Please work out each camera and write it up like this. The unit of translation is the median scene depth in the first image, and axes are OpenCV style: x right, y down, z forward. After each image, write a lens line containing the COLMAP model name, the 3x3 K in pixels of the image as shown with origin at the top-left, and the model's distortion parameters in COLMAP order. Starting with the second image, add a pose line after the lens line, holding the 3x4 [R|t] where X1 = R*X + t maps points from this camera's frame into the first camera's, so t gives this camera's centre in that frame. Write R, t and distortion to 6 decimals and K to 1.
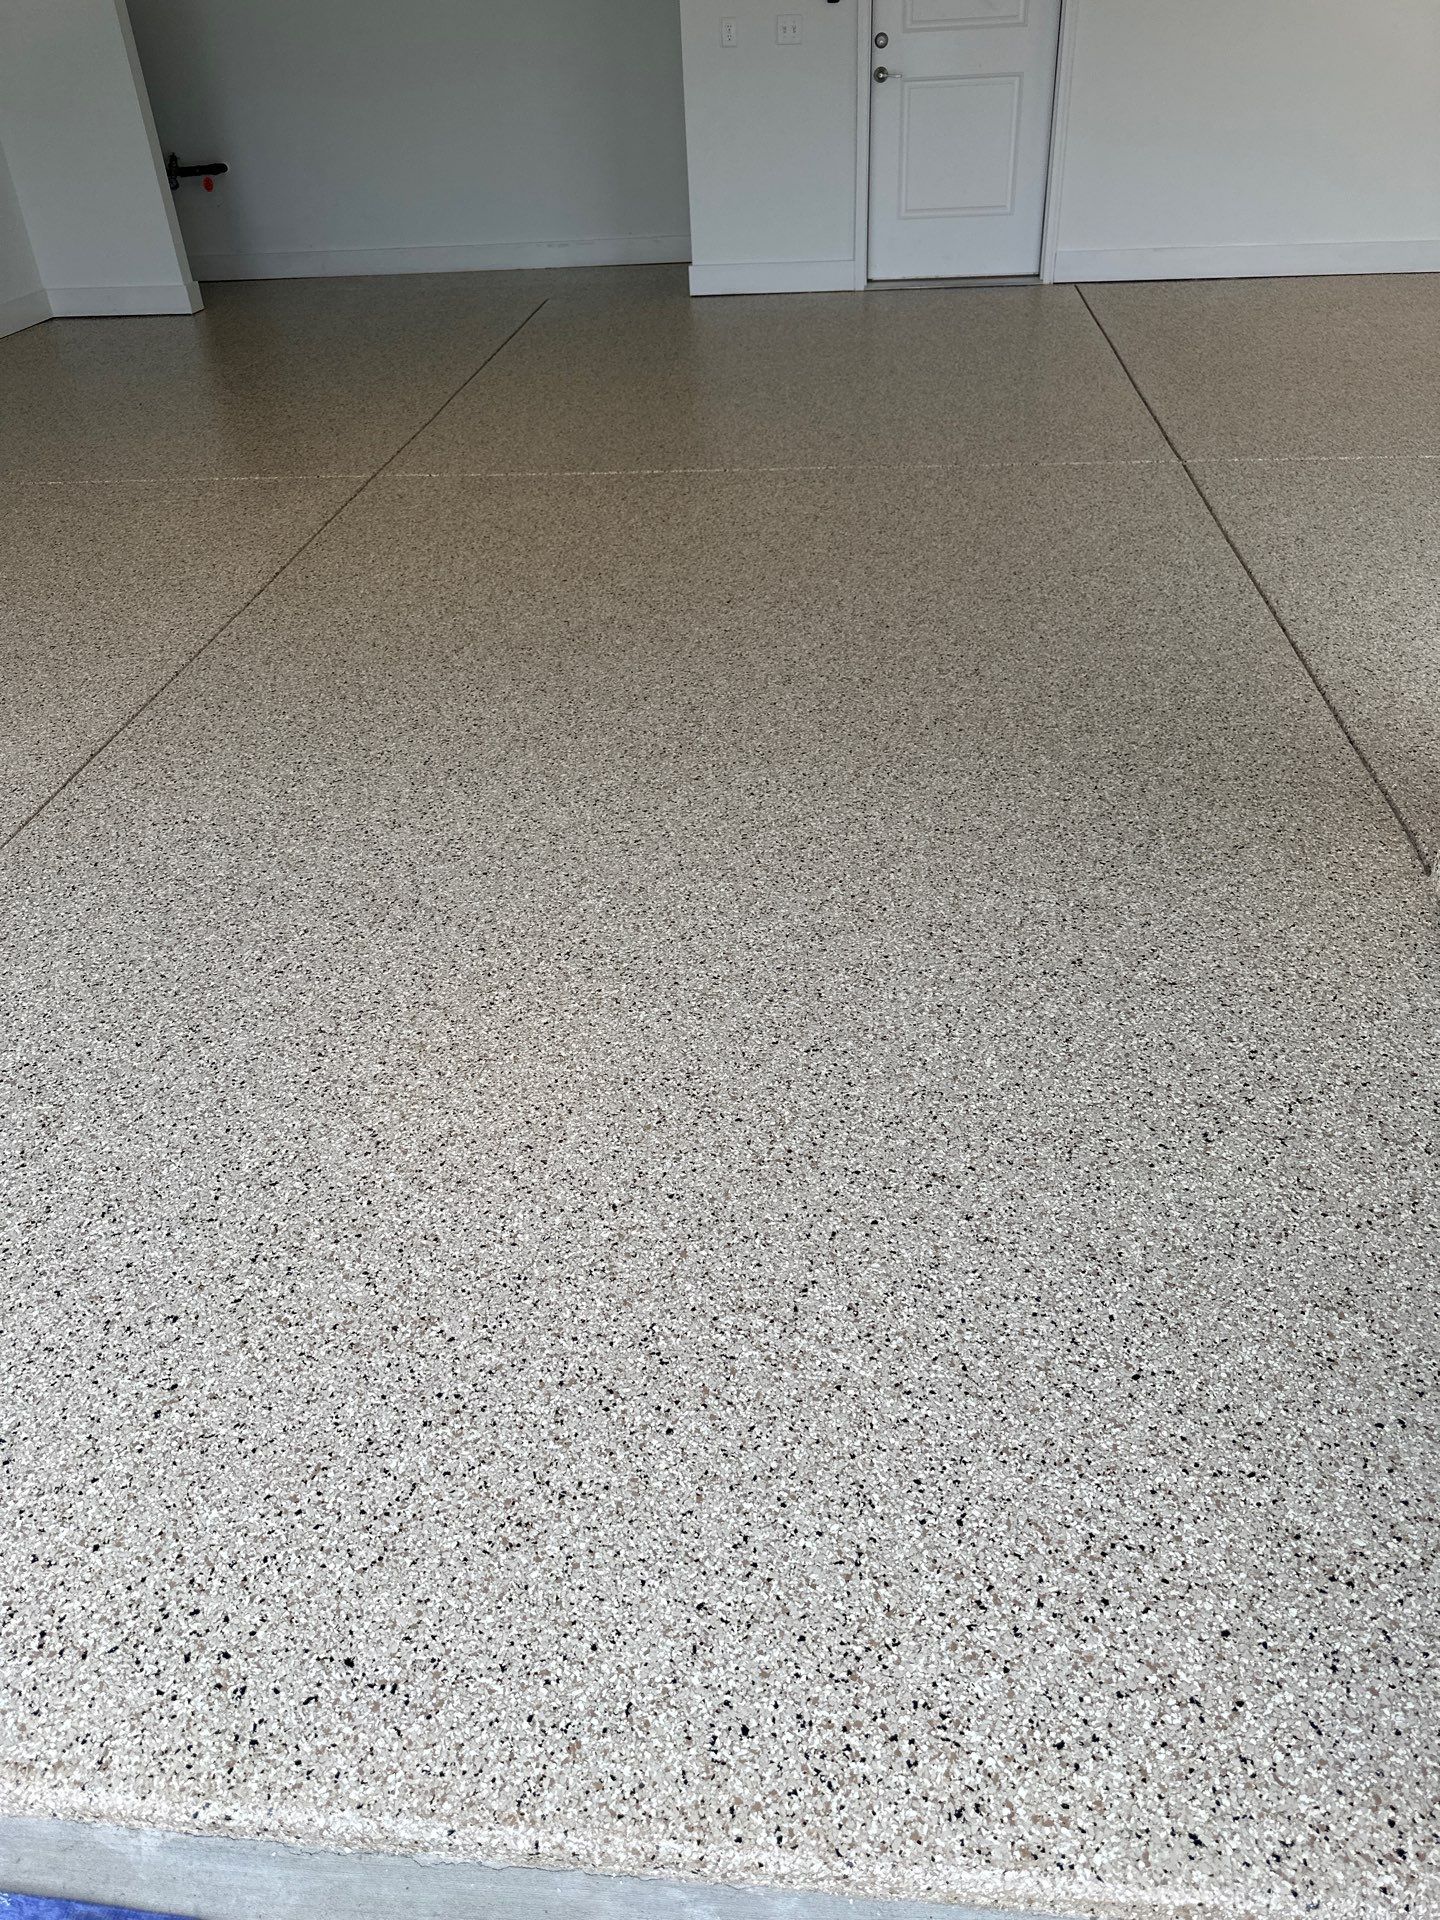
lens RADIAL K [[1364.8, 0, 701.0], [0, 1364.8, 961.4], [0, 0, 1]] dist [0.072044, -0.085948]
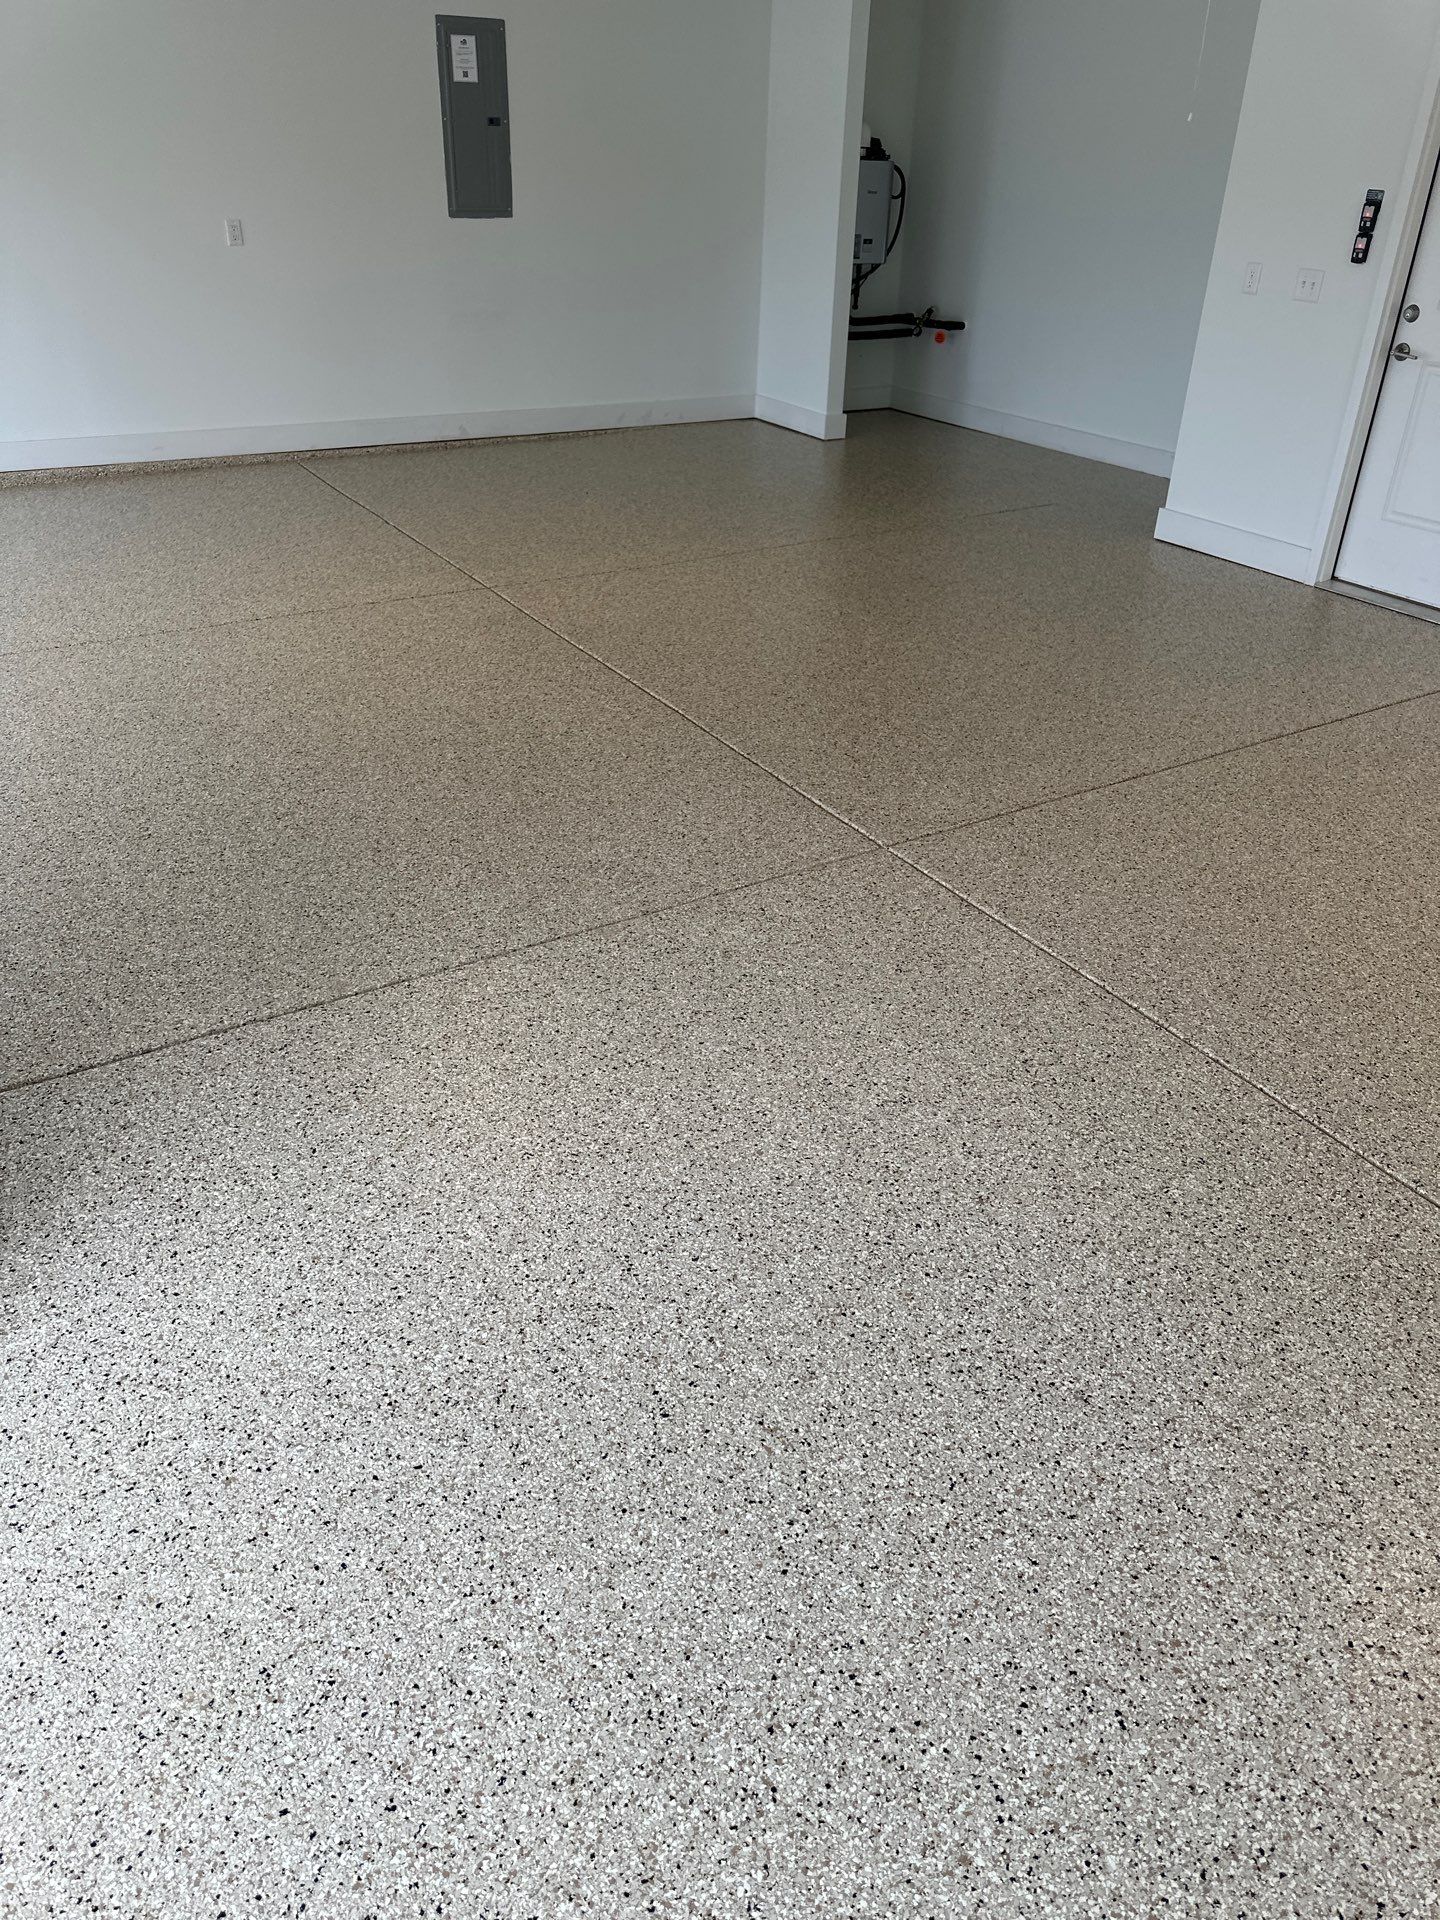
lens RADIAL K [[1364.8, 0, 734.6], [0, 1364.8, 952.5], [0, 0, 1]] dist [0.072044, -0.085948]
pose [[0.607176, 0.459737, -0.648059, 1.243758], [-0.500735, 0.854665, 0.137159, -0.549233], [0.616930, 0.241226, 0.749138, 0.507586]]
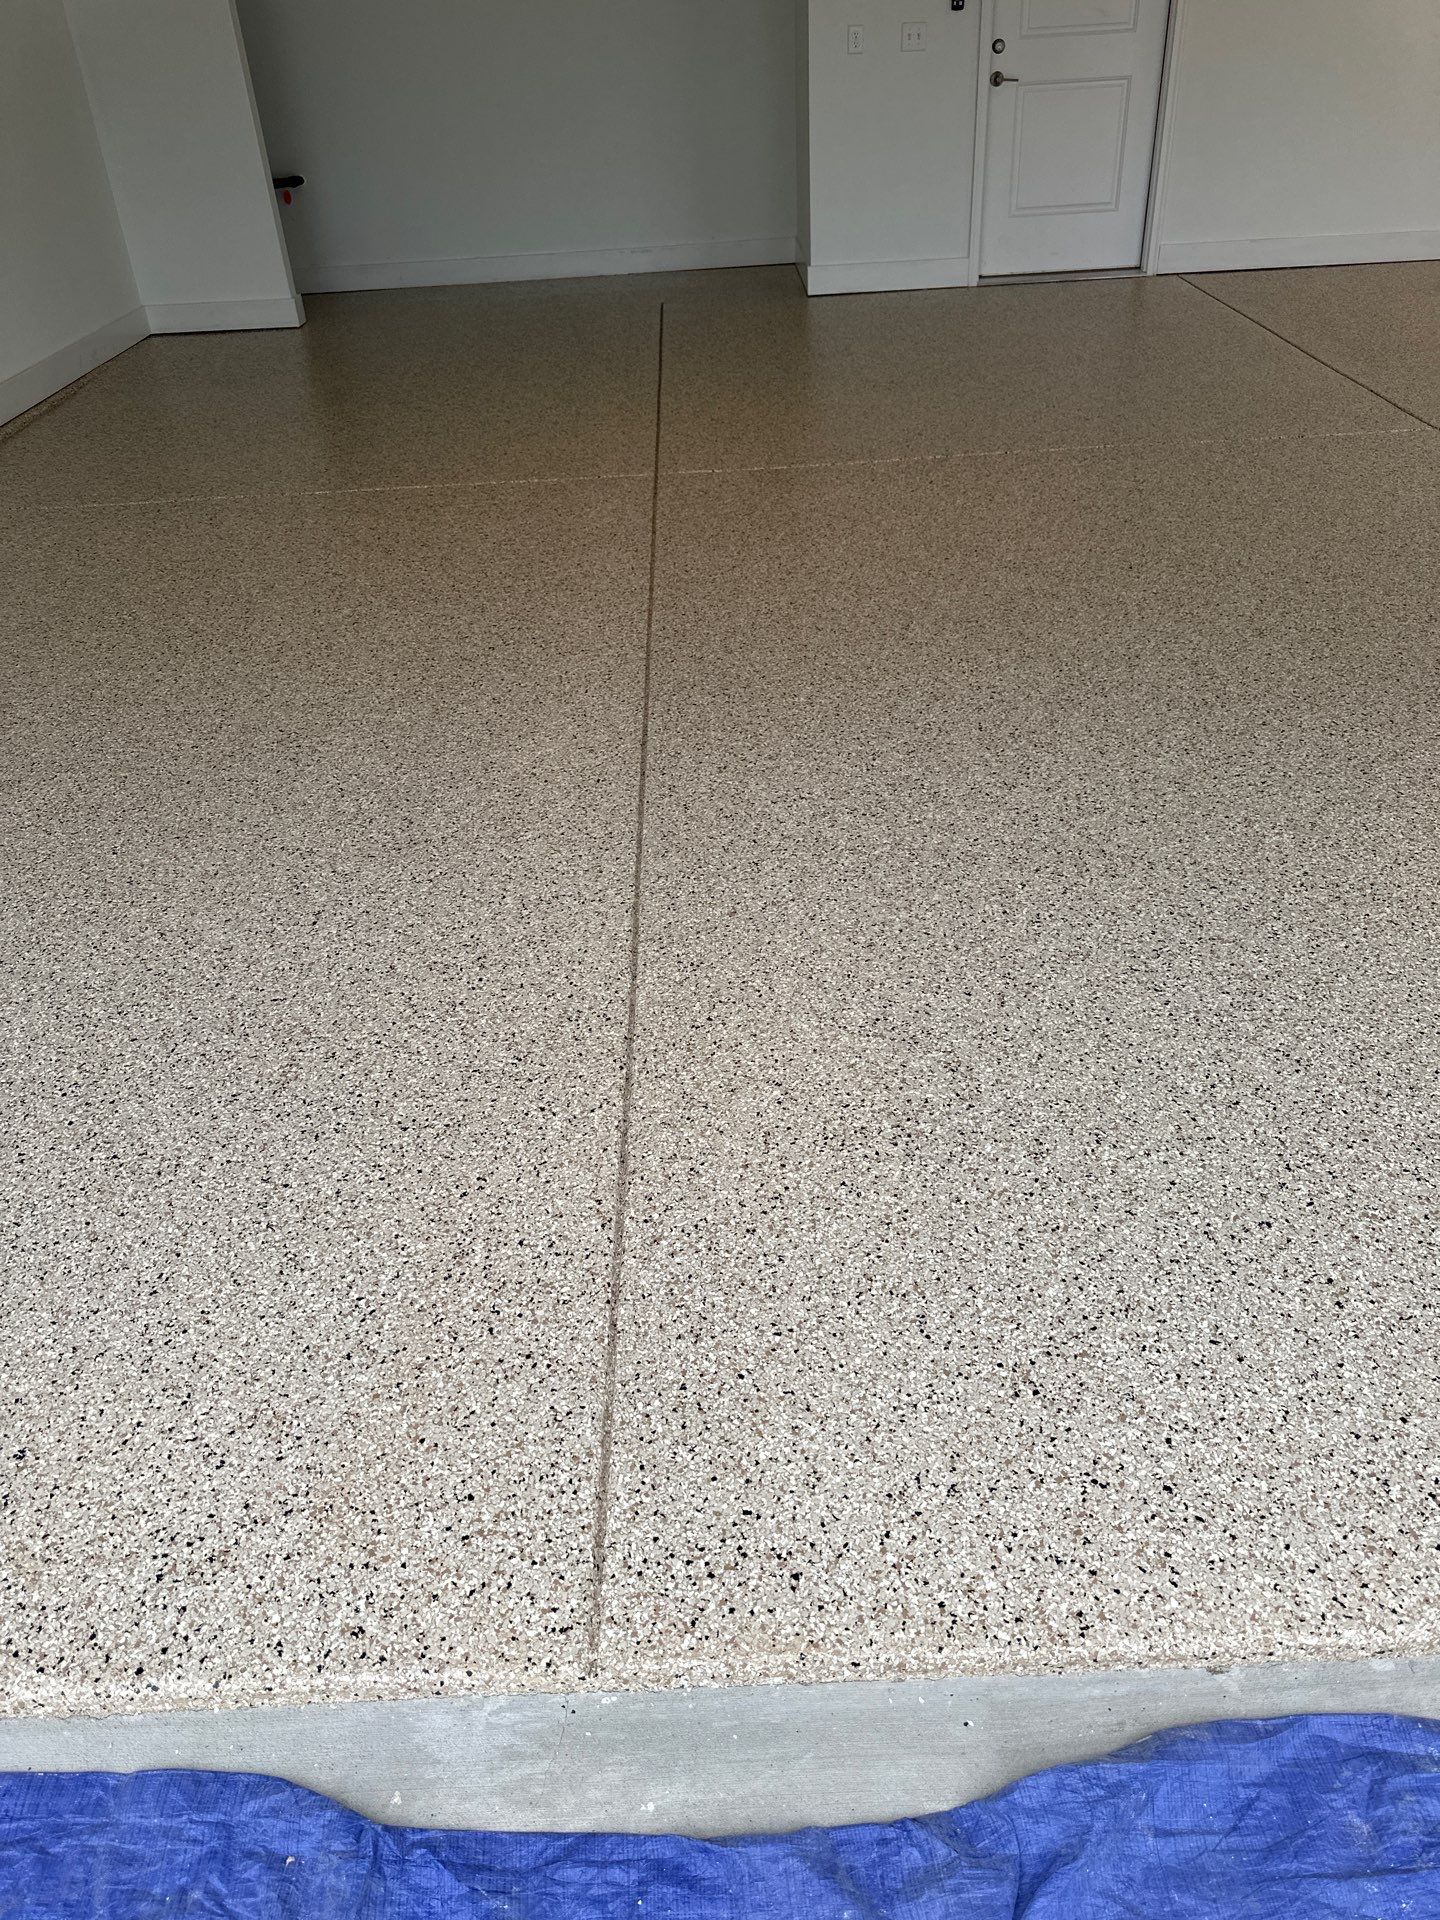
lens RADIAL K [[1364.8, 0, 716.2], [0, 1364.8, 952.4], [0, 0, 1]] dist [0.072044, -0.085948]
pose [[0.991750, -0.074563, 0.104274, -0.508549], [0.075933, 0.997070, -0.009229, 0.016867], [-0.103280, 0.017071, 0.994506, -0.004789]]
